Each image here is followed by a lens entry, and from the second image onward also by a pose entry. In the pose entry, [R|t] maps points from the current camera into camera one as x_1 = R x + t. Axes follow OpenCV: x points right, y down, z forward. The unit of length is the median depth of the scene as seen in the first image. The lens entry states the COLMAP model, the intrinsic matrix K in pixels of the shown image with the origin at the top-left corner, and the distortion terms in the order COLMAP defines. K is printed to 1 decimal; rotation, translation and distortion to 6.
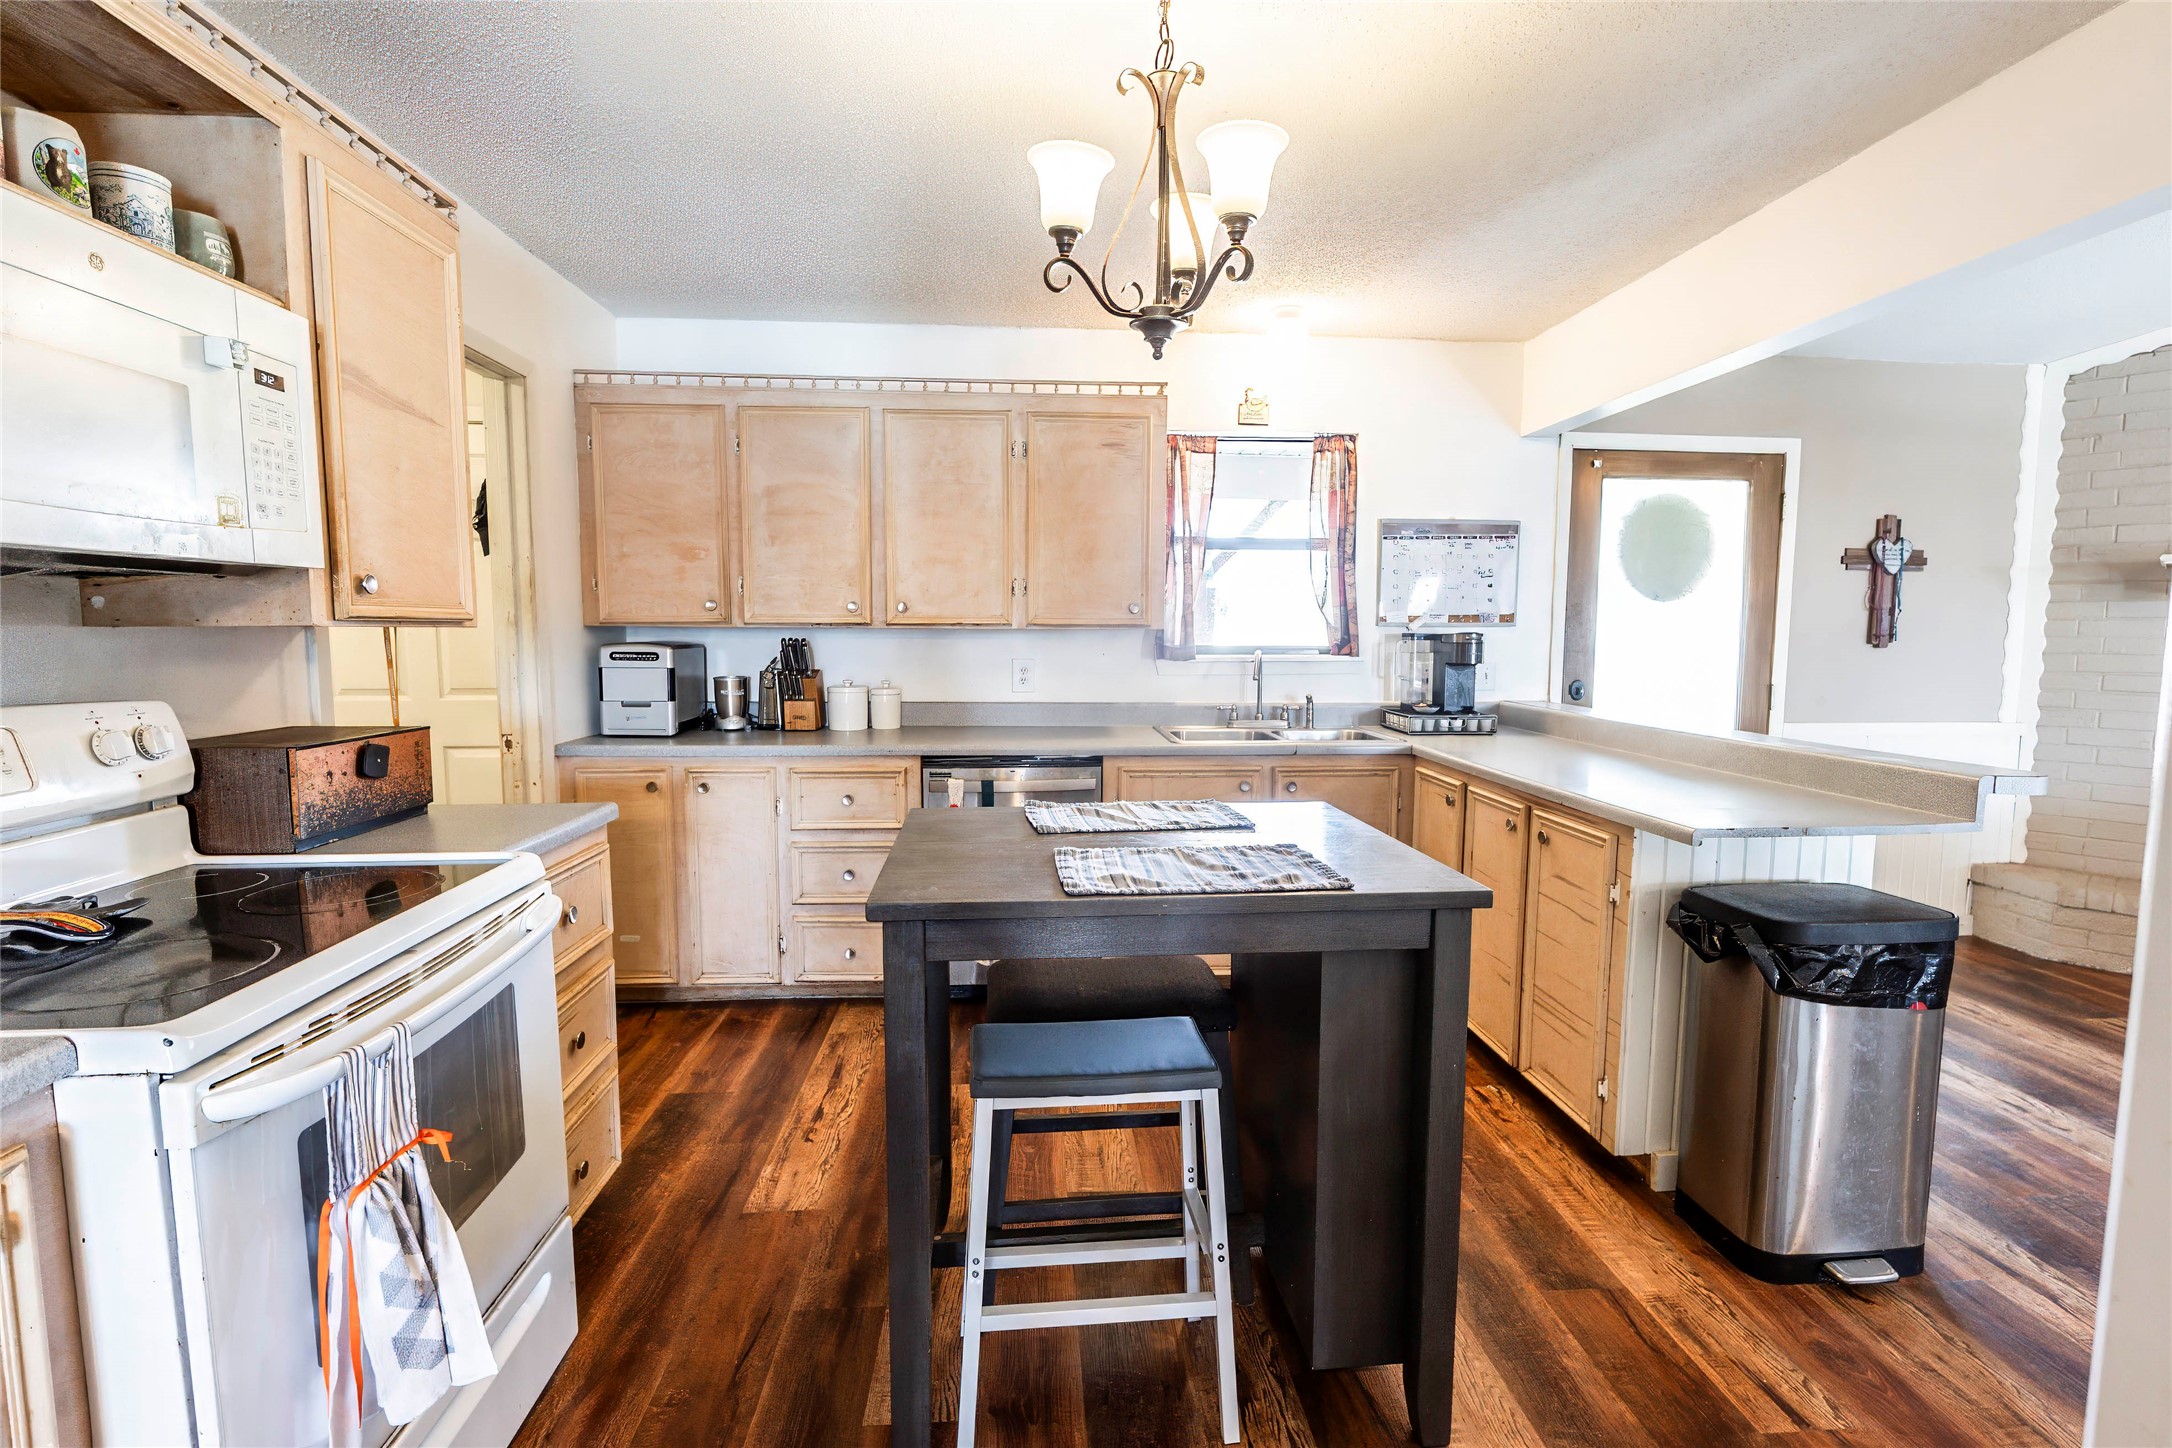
lens RADIAL K [[999.0, 0, 1083.8], [0, 999.0, 721.1], [0, 0, 1]] dist [-0.007998, 0.001062]
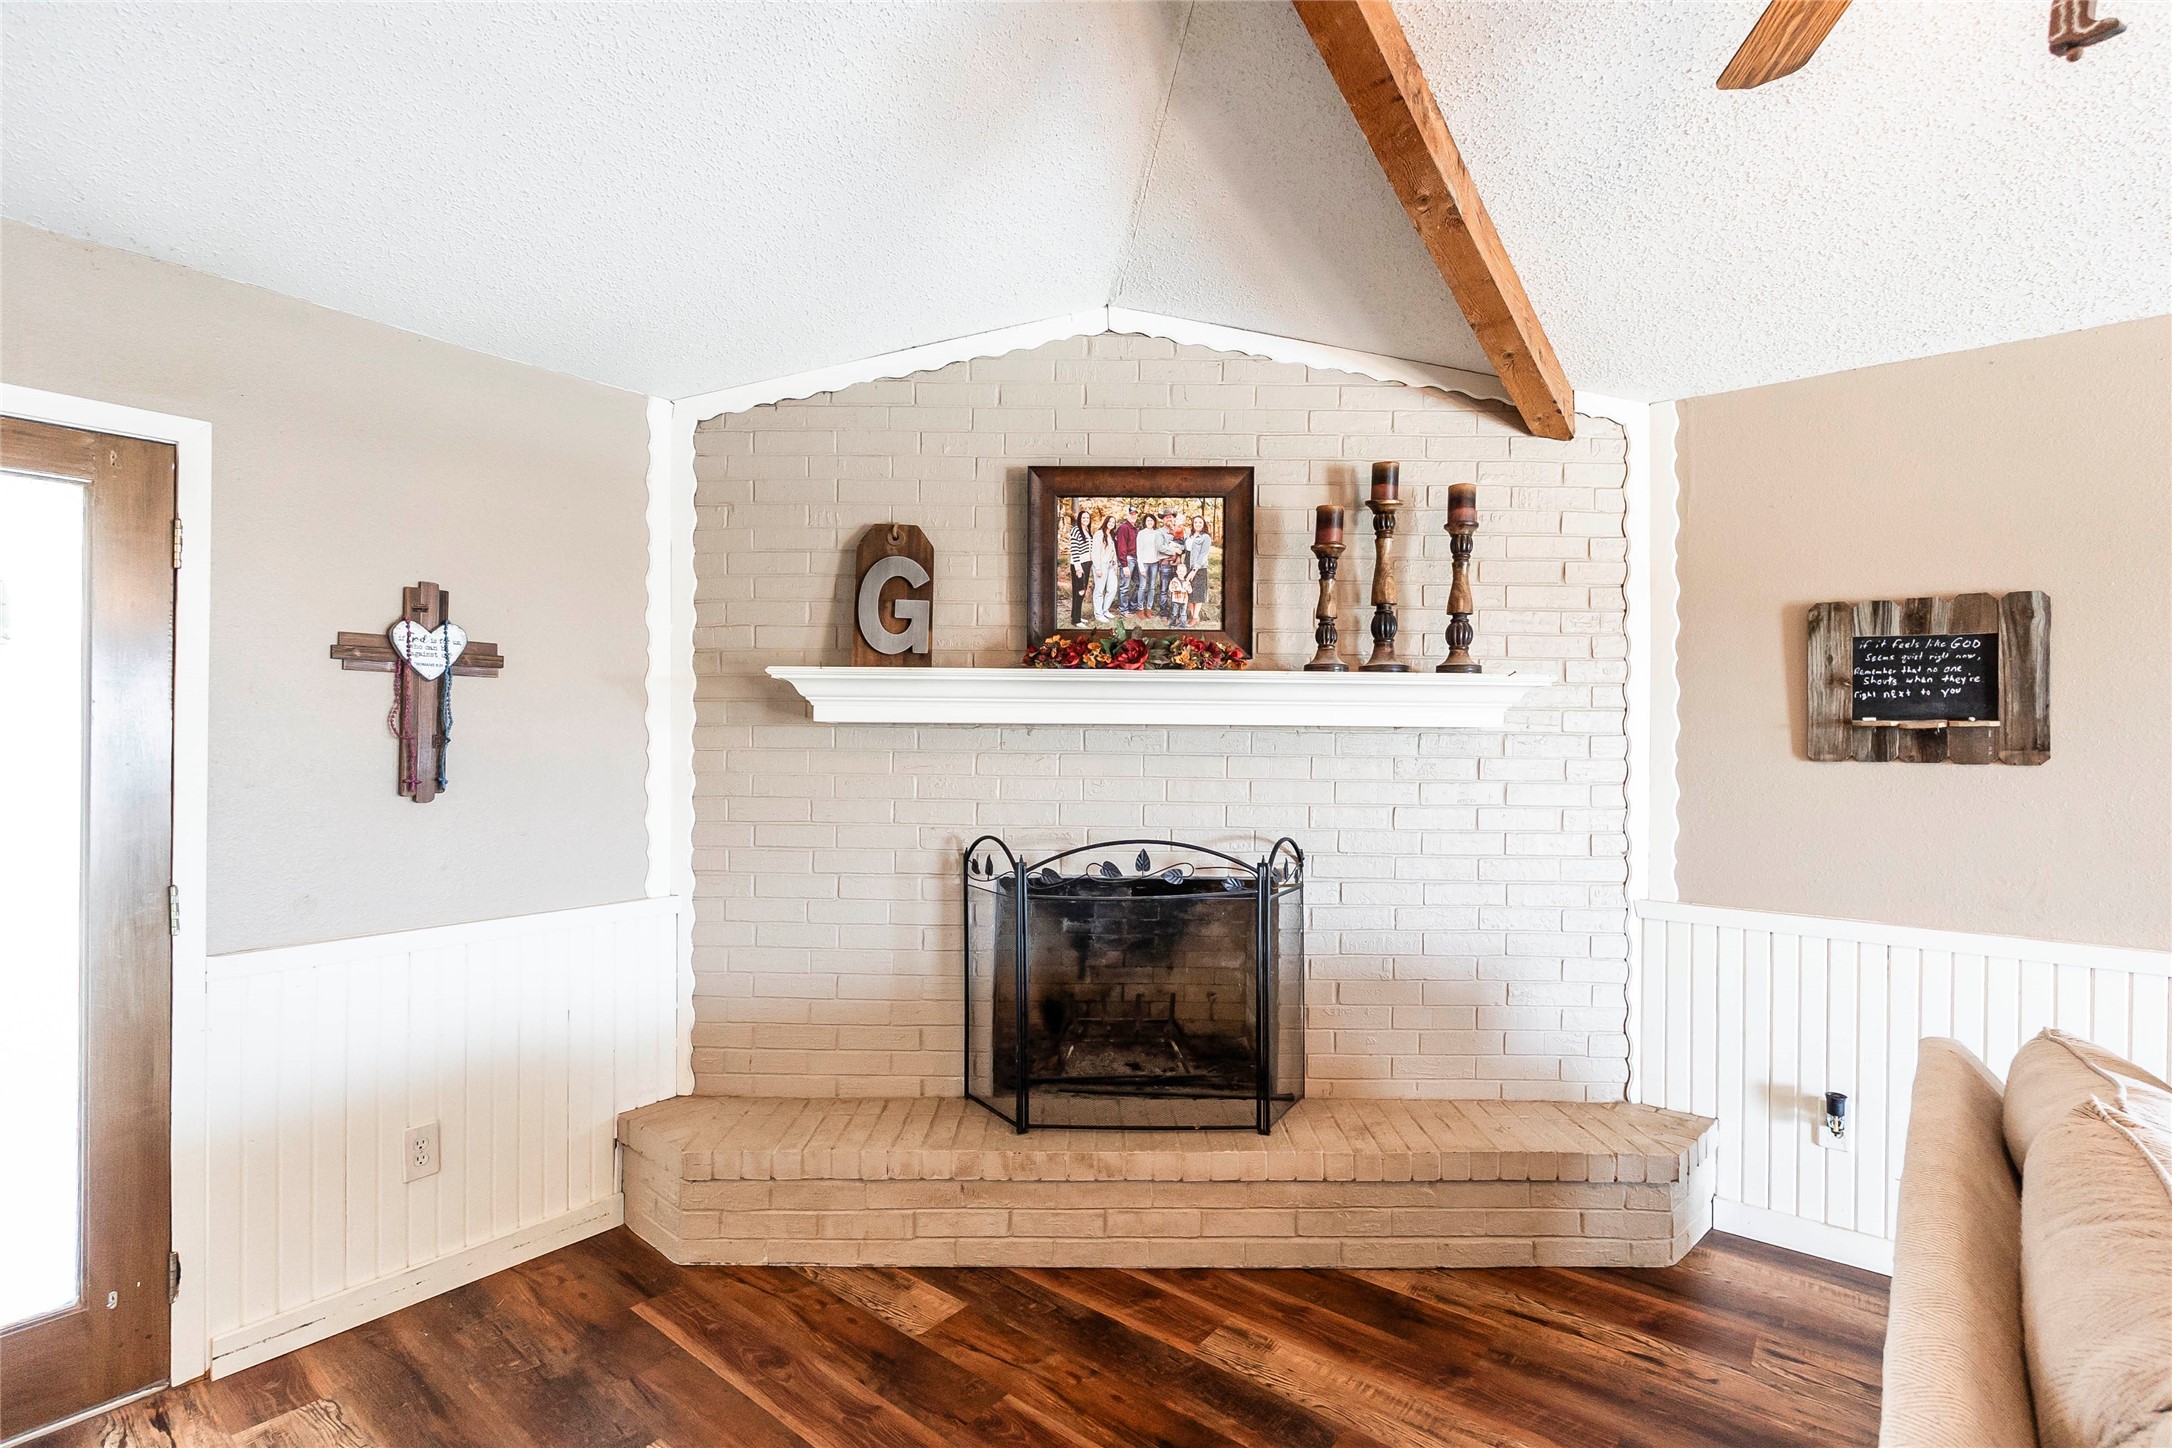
lens RADIAL K [[999.0, 0, 1079.9], [0, 999.0, 733.5], [0, 0, 1]] dist [-0.007998, 0.001062]
pose [[0.681857, -0.001042, 0.731485, 0.643556], [0.065023, 0.996127, -0.059193, -0.054358], [-0.728590, 0.087924, 0.679283, 0.308770]]
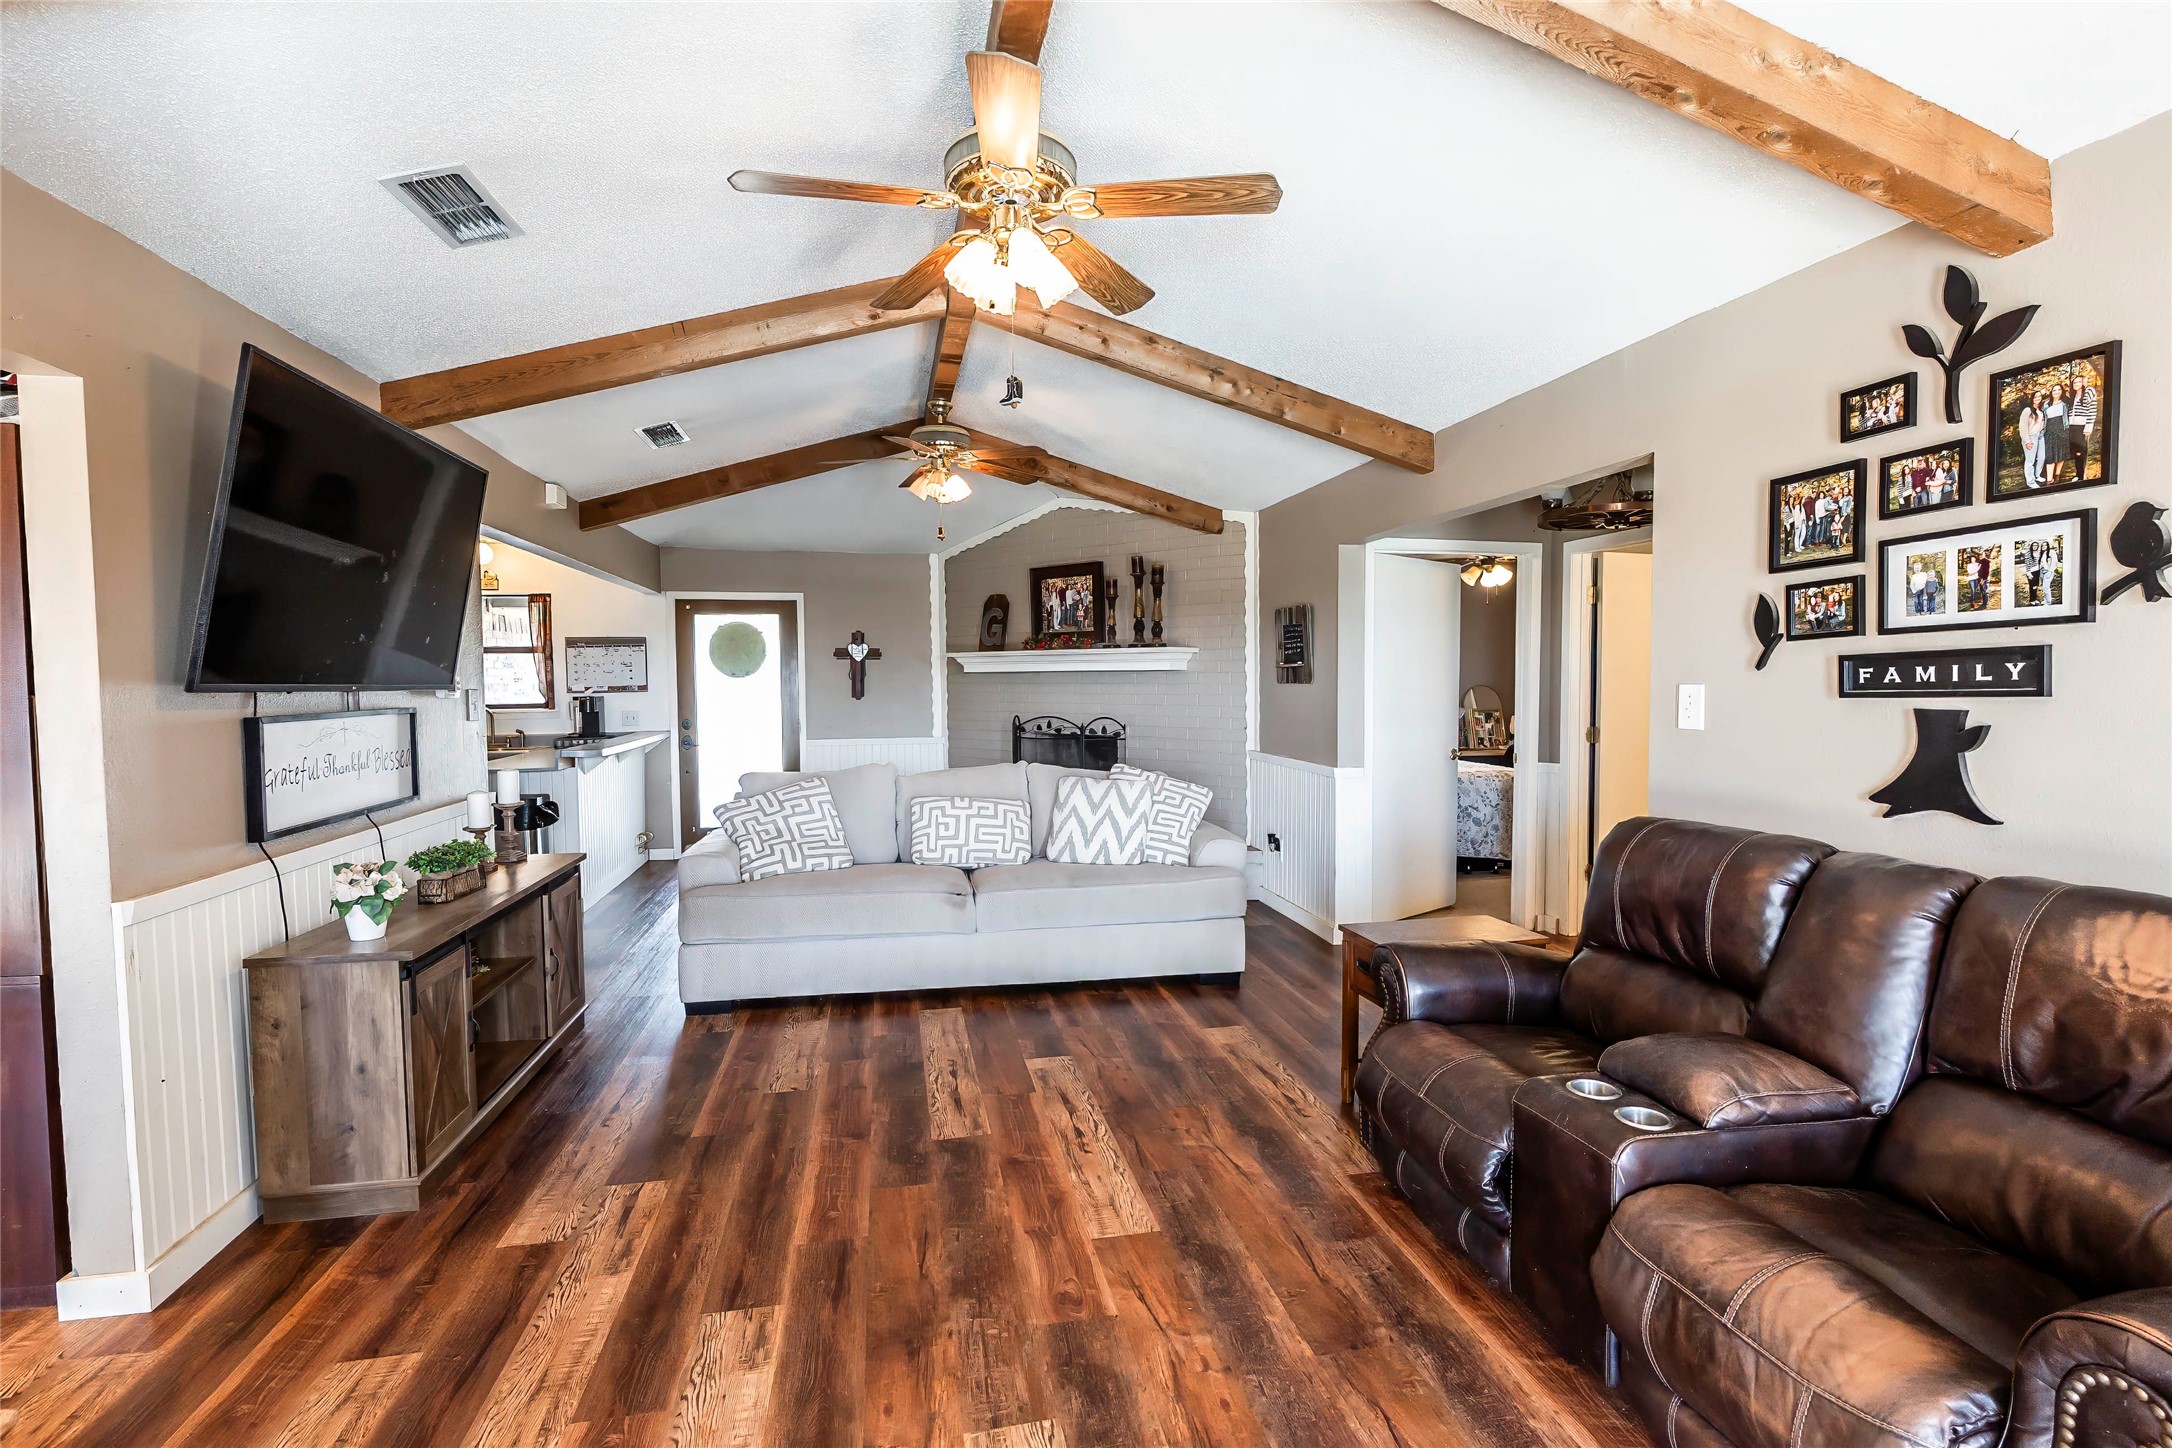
lens RADIAL K [[996.6, 0, 1063.2], [0, 996.6, 729.8], [0, 0, 1]] dist [-0.005343, -0.000662]
pose [[0.994855, -0.017504, 0.099784, 1.018758], [0.021493, 0.999006, -0.039042, 0.070458], [-0.099002, 0.040986, 0.994243, -0.969464]]
